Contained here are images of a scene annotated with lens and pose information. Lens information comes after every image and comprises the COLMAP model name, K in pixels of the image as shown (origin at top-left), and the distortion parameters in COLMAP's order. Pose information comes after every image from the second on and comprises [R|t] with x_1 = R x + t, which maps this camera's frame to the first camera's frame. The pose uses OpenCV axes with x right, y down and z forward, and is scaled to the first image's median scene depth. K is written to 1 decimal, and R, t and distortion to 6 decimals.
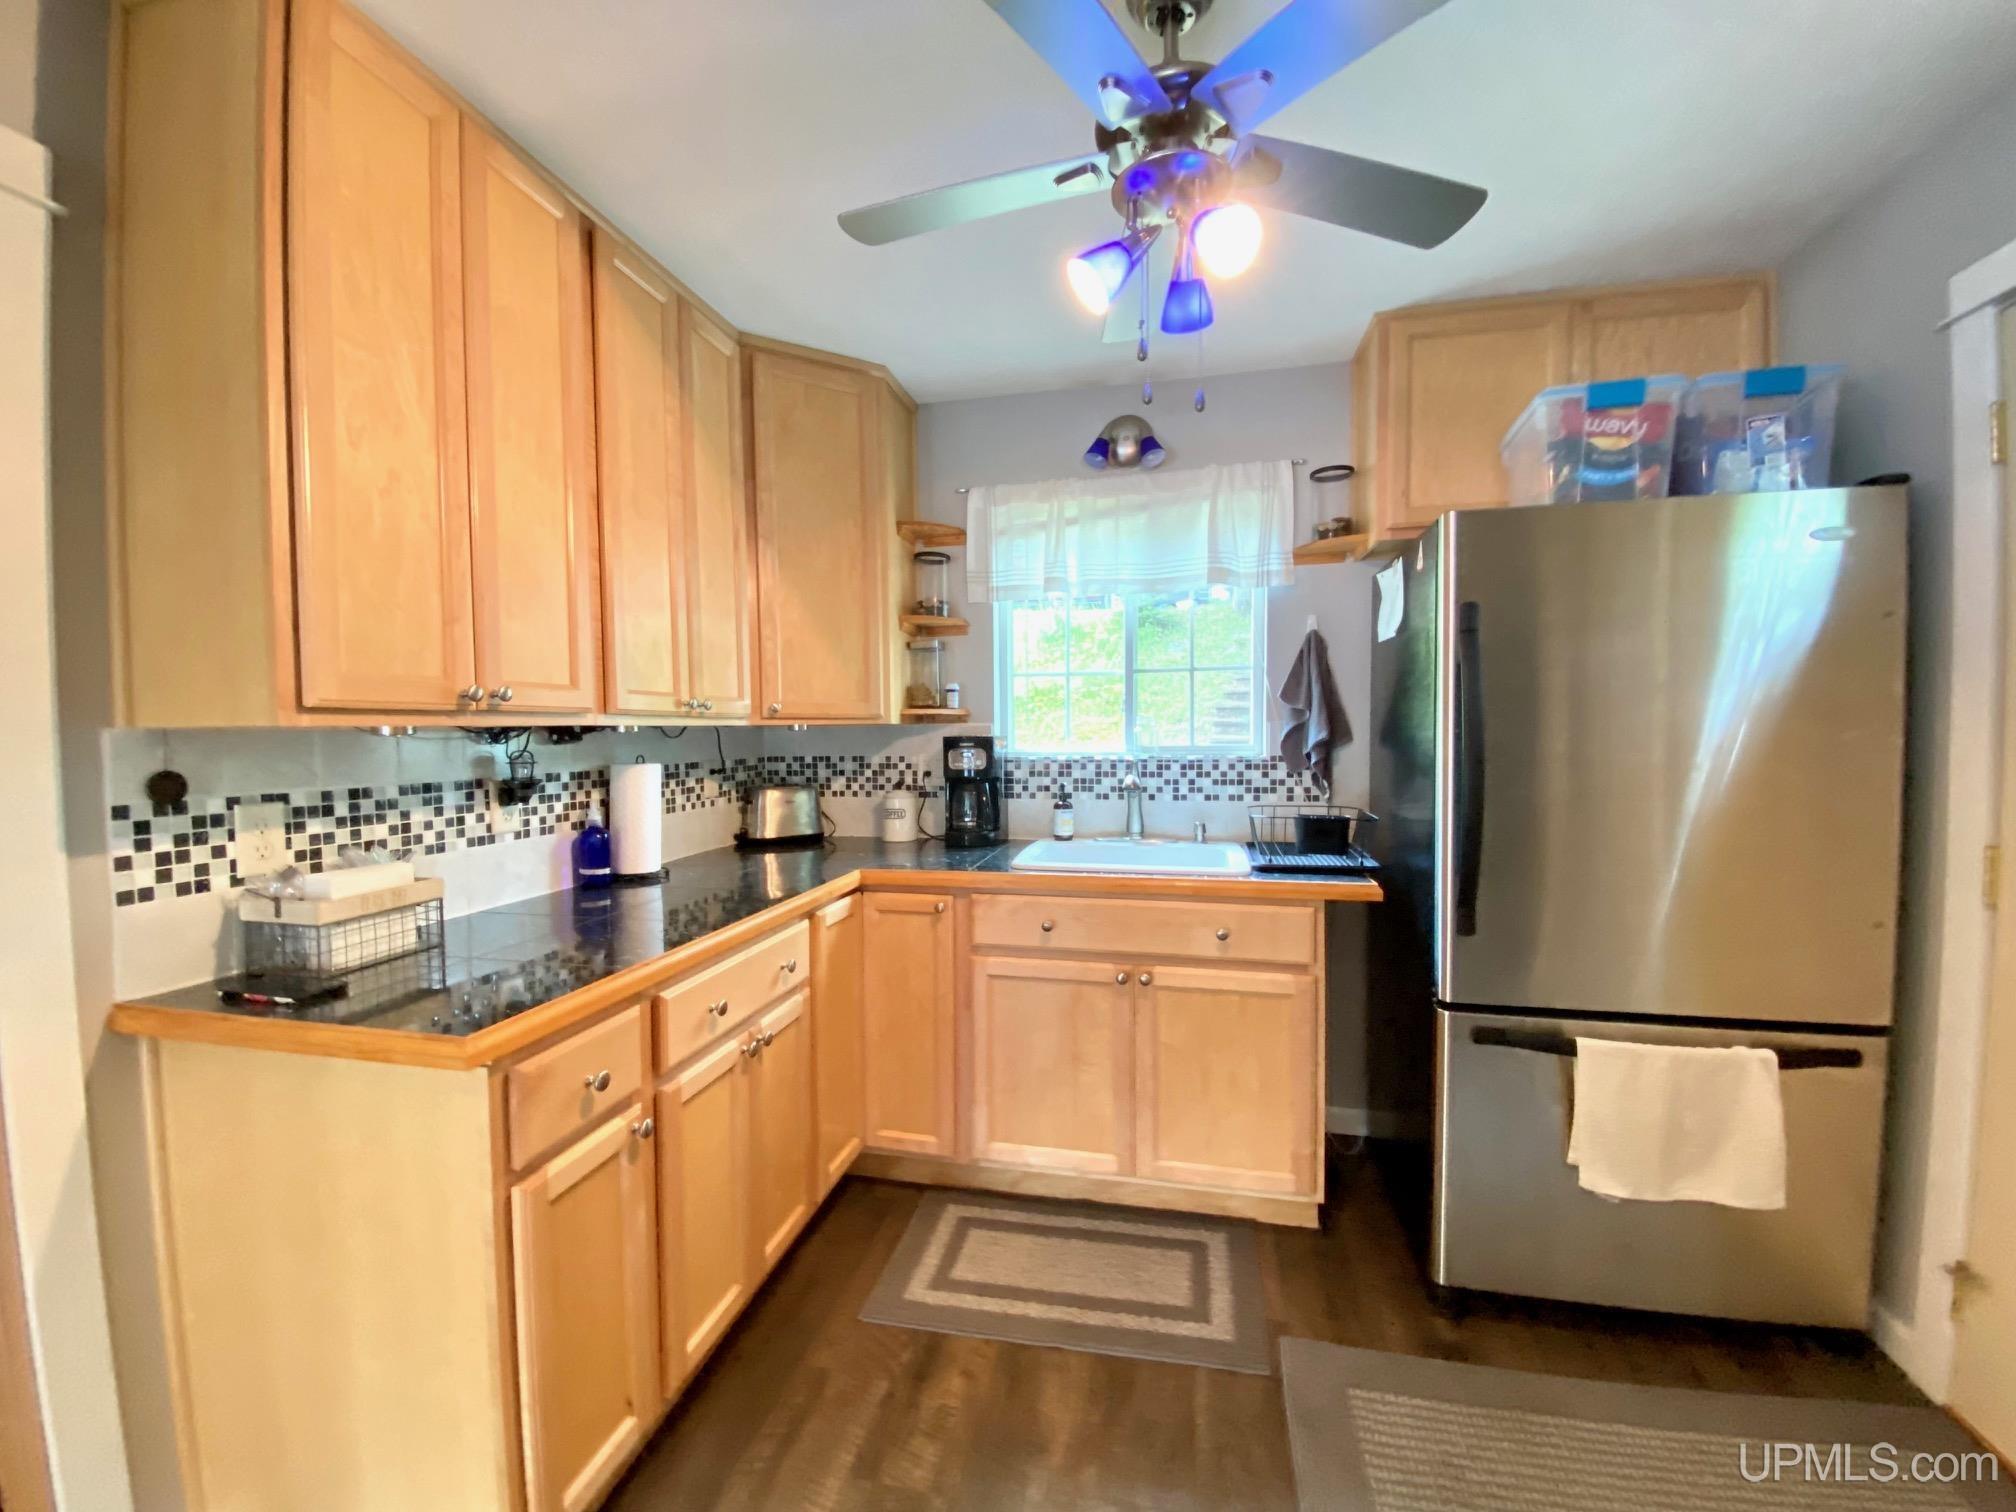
lens RADIAL K [[818.6, 0, 1004.7], [0, 818.6, 759.7], [0, 0, 1]] dist [0.029334, -0.026641]
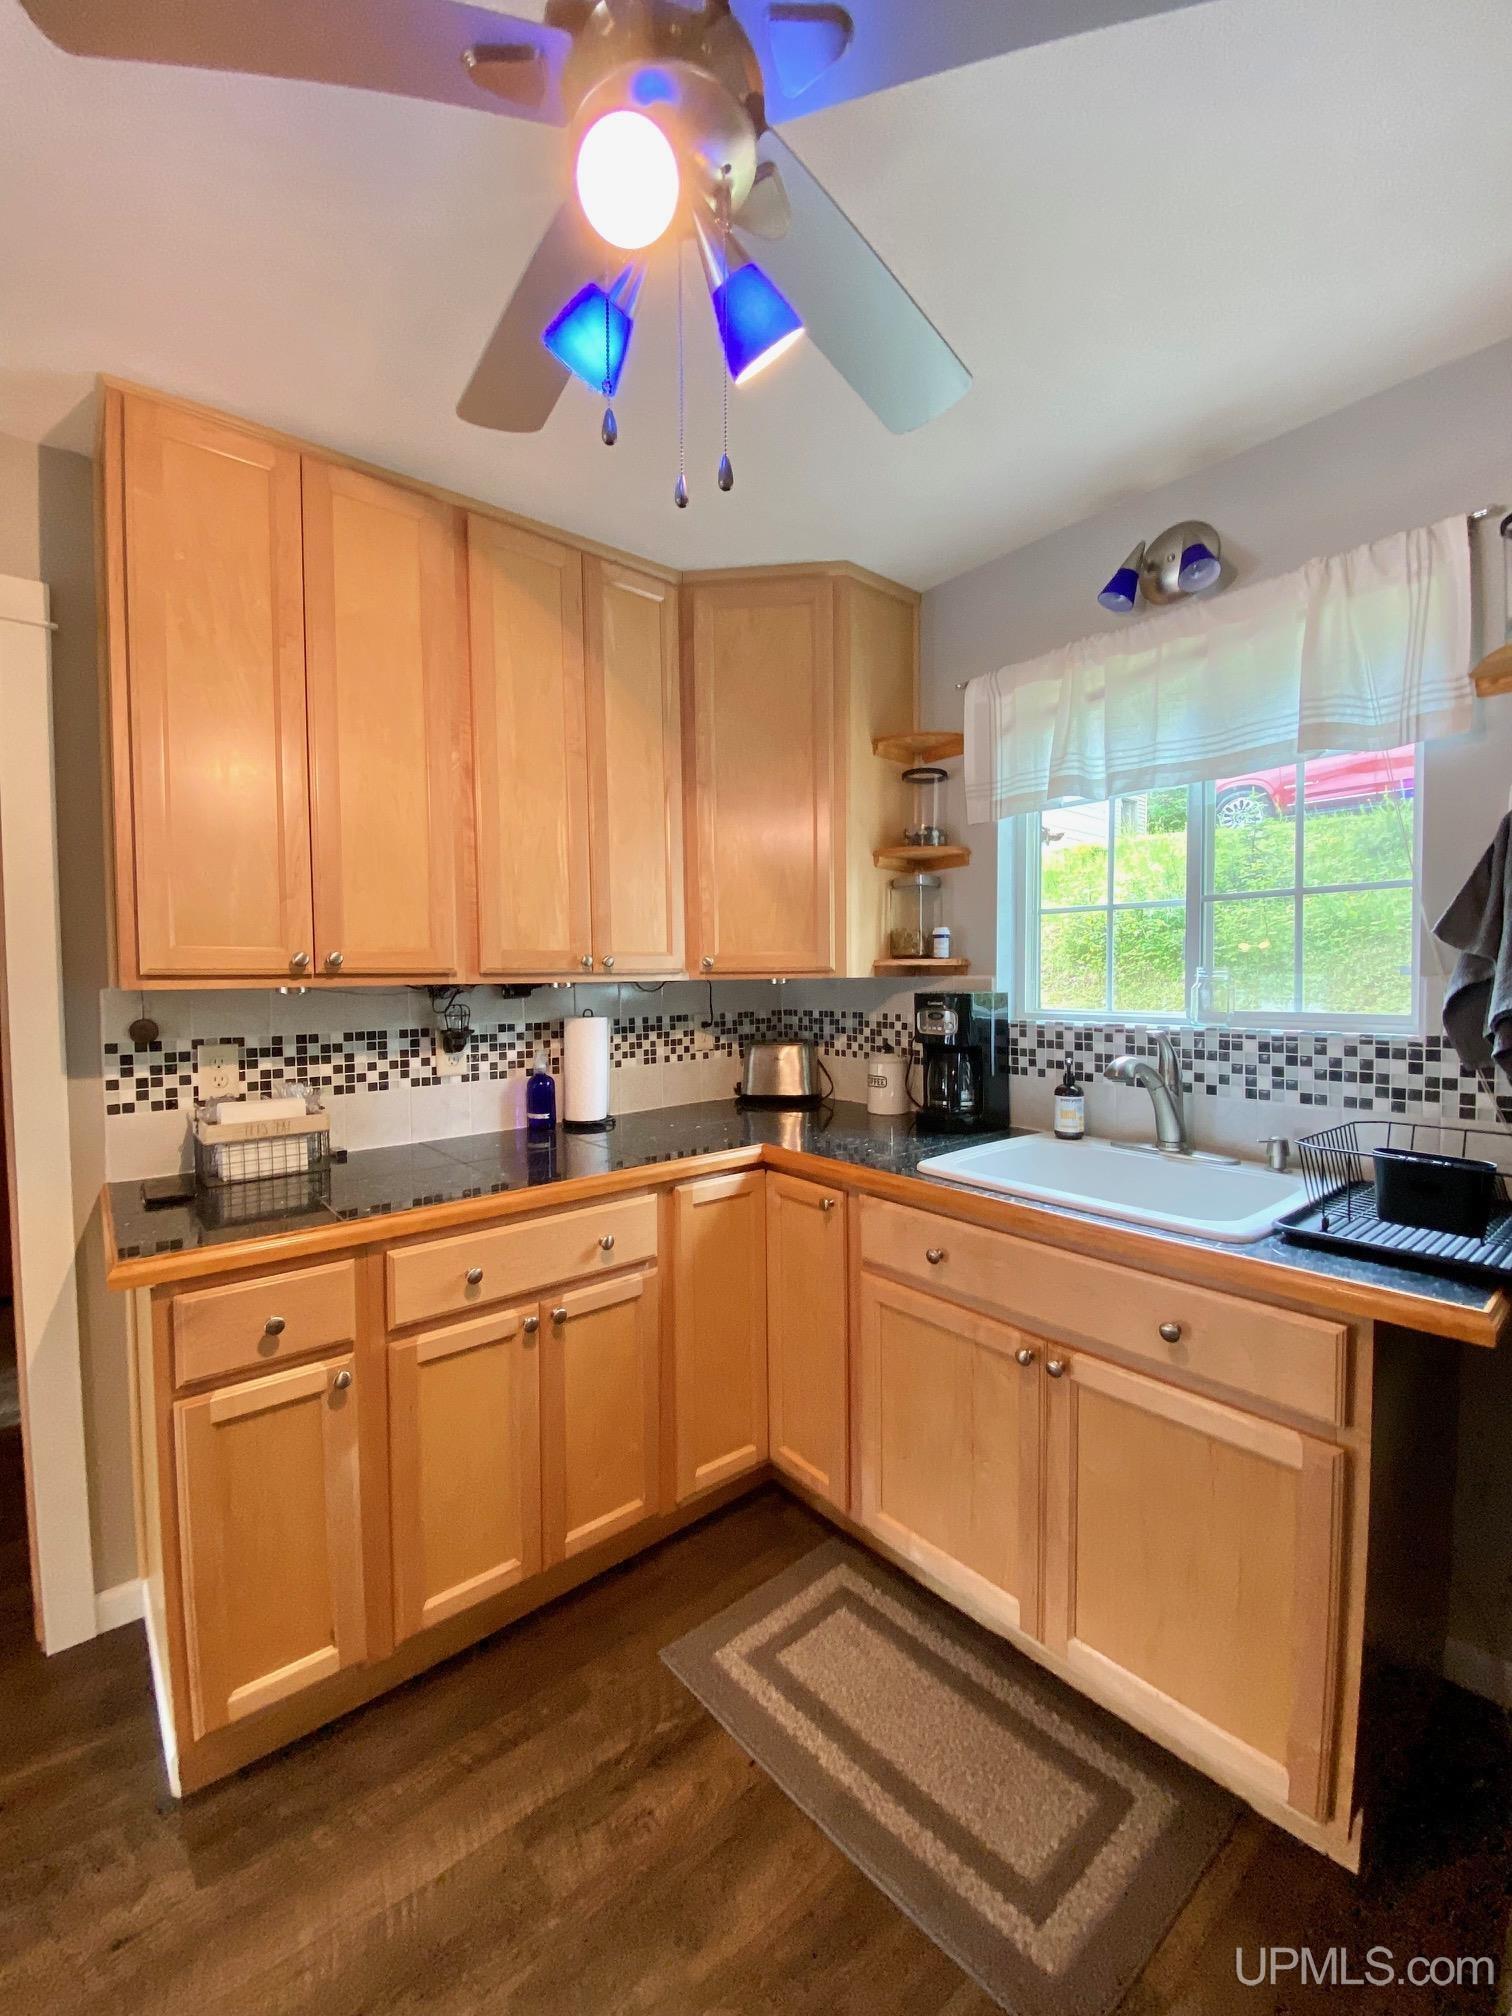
lens RADIAL K [[818.6, 0, 748.2], [0, 818.6, 1006.0], [0, 0, 1]] dist [0.029334, -0.026641]
pose [[0.790747, 0.026689, -0.611560, 0.335554], [-0.021422, 0.999644, 0.015926, -0.028325], [0.611768, 0.000508, 0.791037, 0.280626]]
